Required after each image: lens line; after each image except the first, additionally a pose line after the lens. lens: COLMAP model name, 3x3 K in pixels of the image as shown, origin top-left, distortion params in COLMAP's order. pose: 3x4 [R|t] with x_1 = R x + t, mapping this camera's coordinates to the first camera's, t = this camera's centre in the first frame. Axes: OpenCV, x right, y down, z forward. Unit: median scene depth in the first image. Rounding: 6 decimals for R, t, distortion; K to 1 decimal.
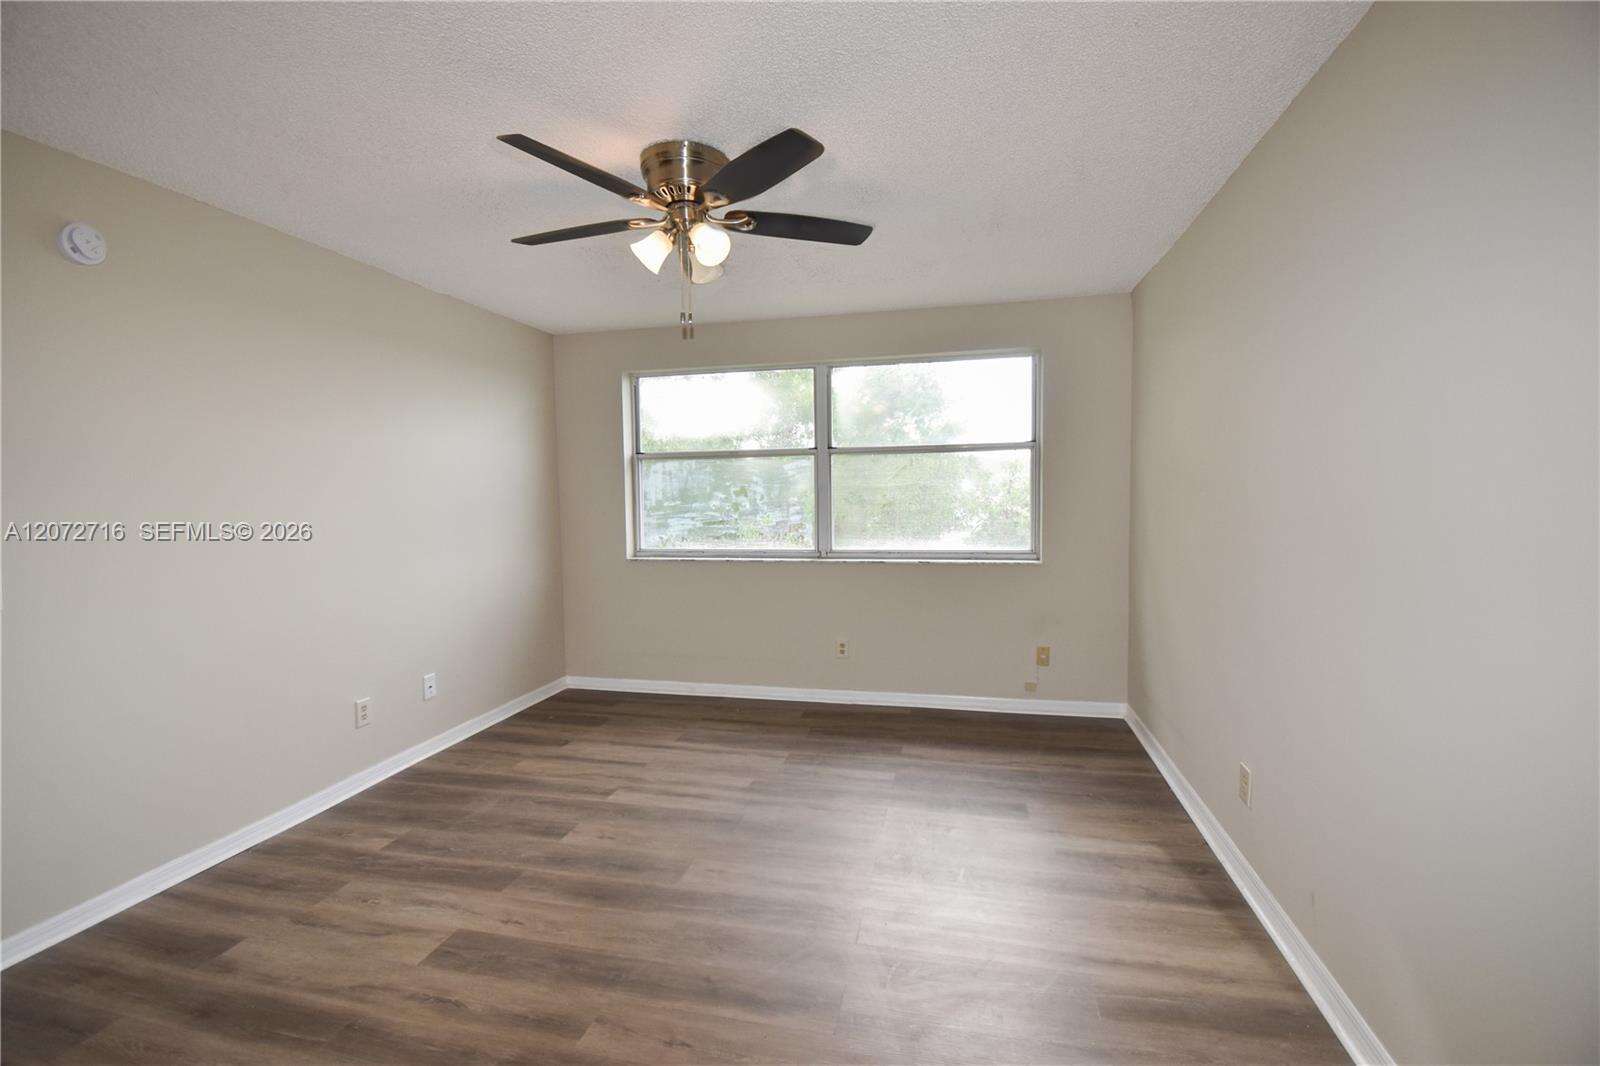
lens RADIAL K [[711.9, 0, 800.0], [0, 711.9, 533.0], [0, 0, 1]] dist [0.030094, -0.035832]
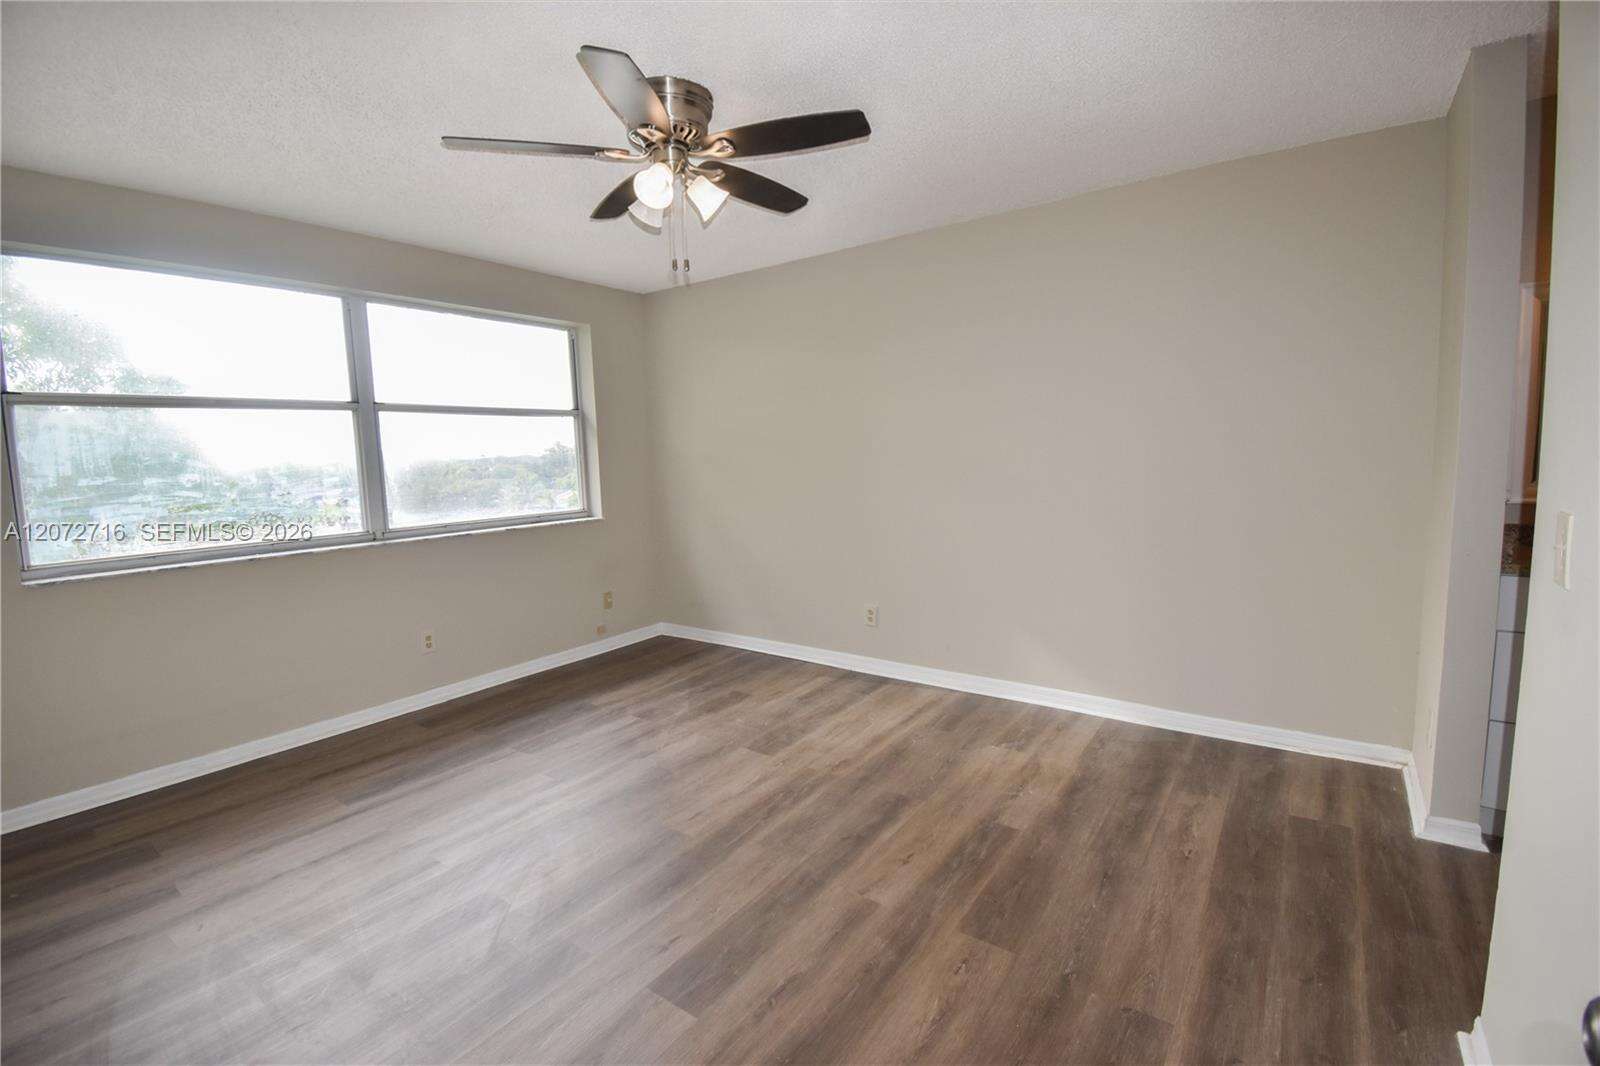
lens RADIAL K [[711.9, 0, 800.0], [0, 711.9, 533.0], [0, 0, 1]] dist [0.030094, -0.035832]
pose [[0.376308, -0.101376, 0.920932, -0.656386], [0.078154, 0.993926, 0.077476, 0.001931], [-0.923192, 0.042820, 0.381946, 0.310373]]
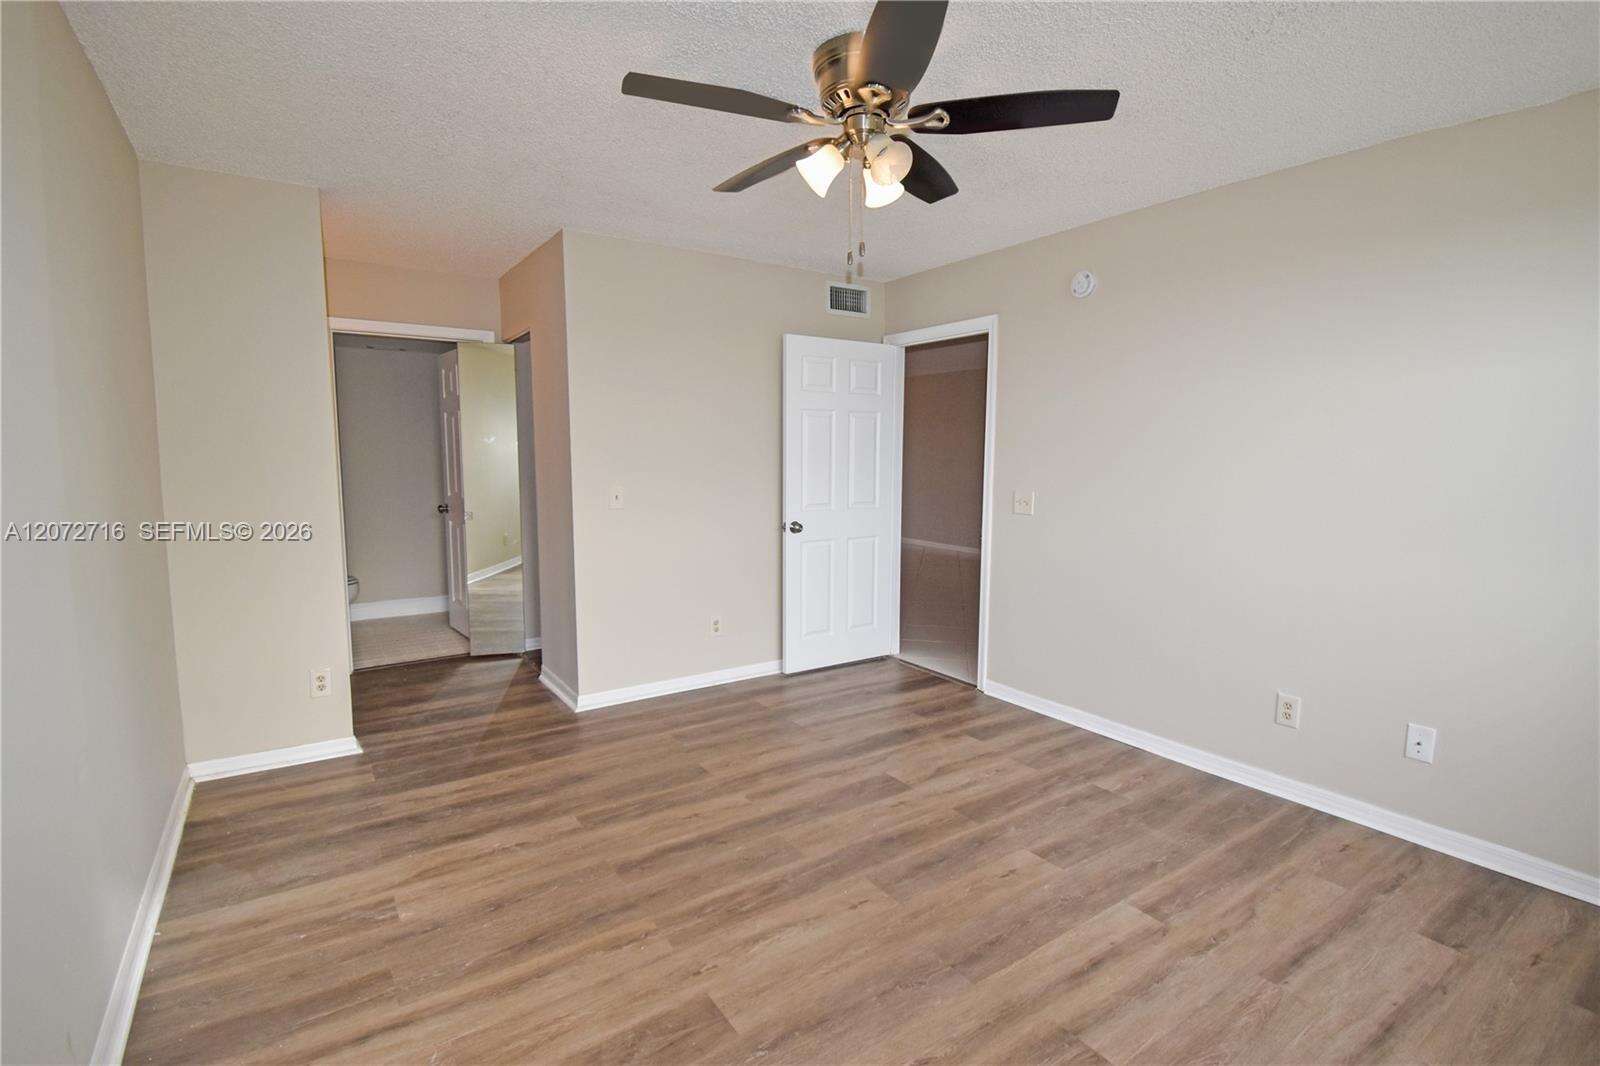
lens RADIAL K [[711.9, 0, 800.0], [0, 711.9, 533.0], [0, 0, 1]] dist [0.030094, -0.035832]
pose [[-0.673137, 0.090693, -0.733936, 0.346839], [-0.039651, 0.986598, 0.158280, -0.062607], [0.738454, 0.135646, -0.660519, 0.988800]]
